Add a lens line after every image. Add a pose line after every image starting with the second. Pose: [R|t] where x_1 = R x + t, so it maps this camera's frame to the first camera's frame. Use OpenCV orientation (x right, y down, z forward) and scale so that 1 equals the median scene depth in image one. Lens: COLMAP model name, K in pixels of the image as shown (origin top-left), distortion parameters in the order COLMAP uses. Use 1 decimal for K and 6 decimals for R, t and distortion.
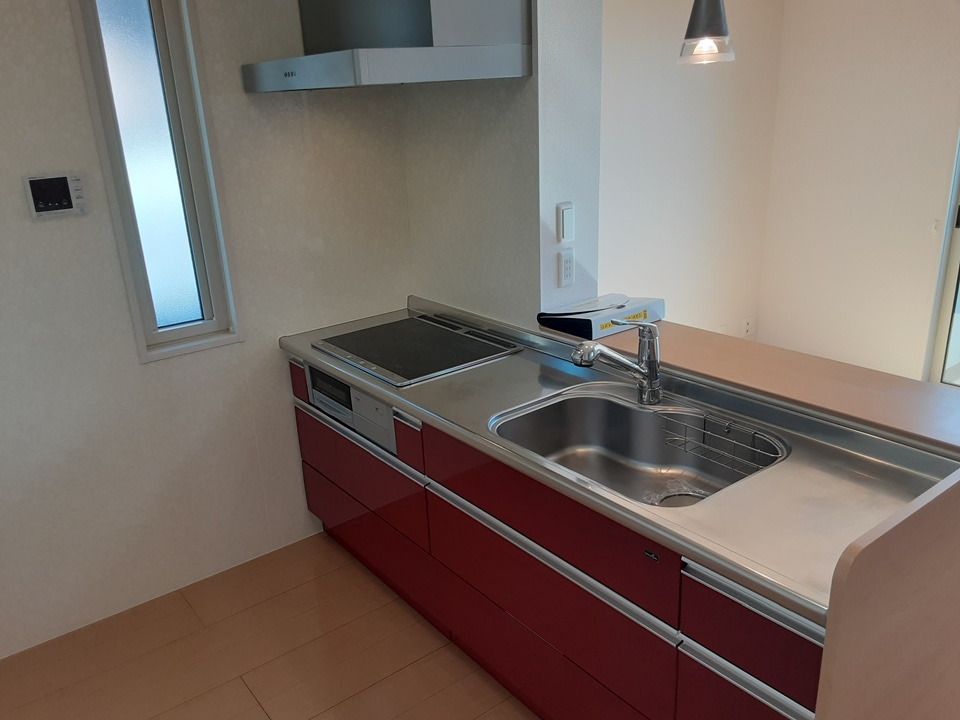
lens RADIAL K [[779.5, 0, 475.8], [0, 779.5, 373.5], [0, 0, 1]] dist [0.087184, -0.179490]
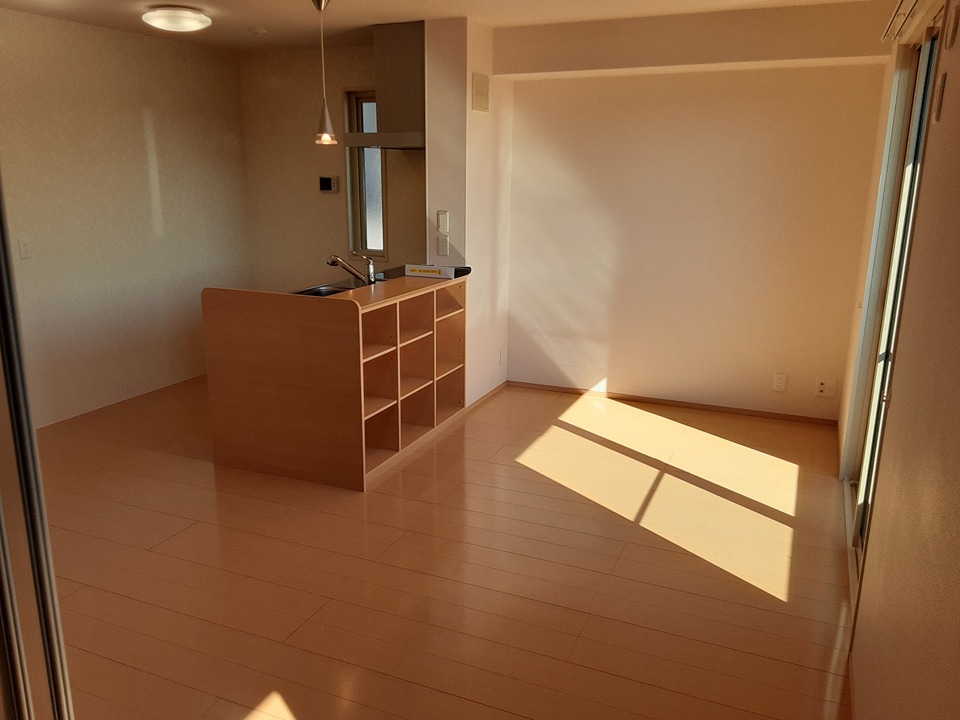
lens RADIAL K [[779.5, 0, 475.8], [0, 779.5, 373.5], [0, 0, 1]] dist [0.087184, -0.179490]
pose [[0.483805, 0.272052, -0.831817, 1.884779], [-0.330306, 0.936926, 0.114314, -0.089168], [0.810451, 0.219448, 0.543150, 0.097284]]
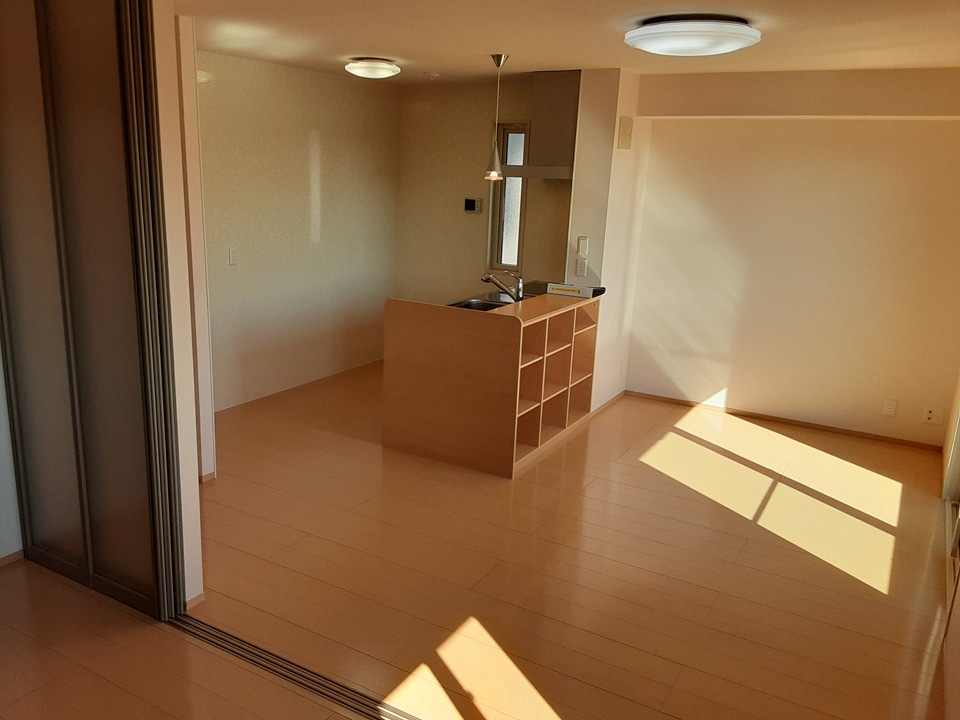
lens RADIAL K [[787.8, 0, 458.4], [0, 787.8, 390.0], [0, 0, 1]] dist [0.017269, -0.004578]
pose [[0.367372, 0.315732, -0.874844, 2.053533], [-0.368318, 0.913105, 0.174874, -0.083892], [0.854037, 0.257977, 0.451739, -0.186424]]
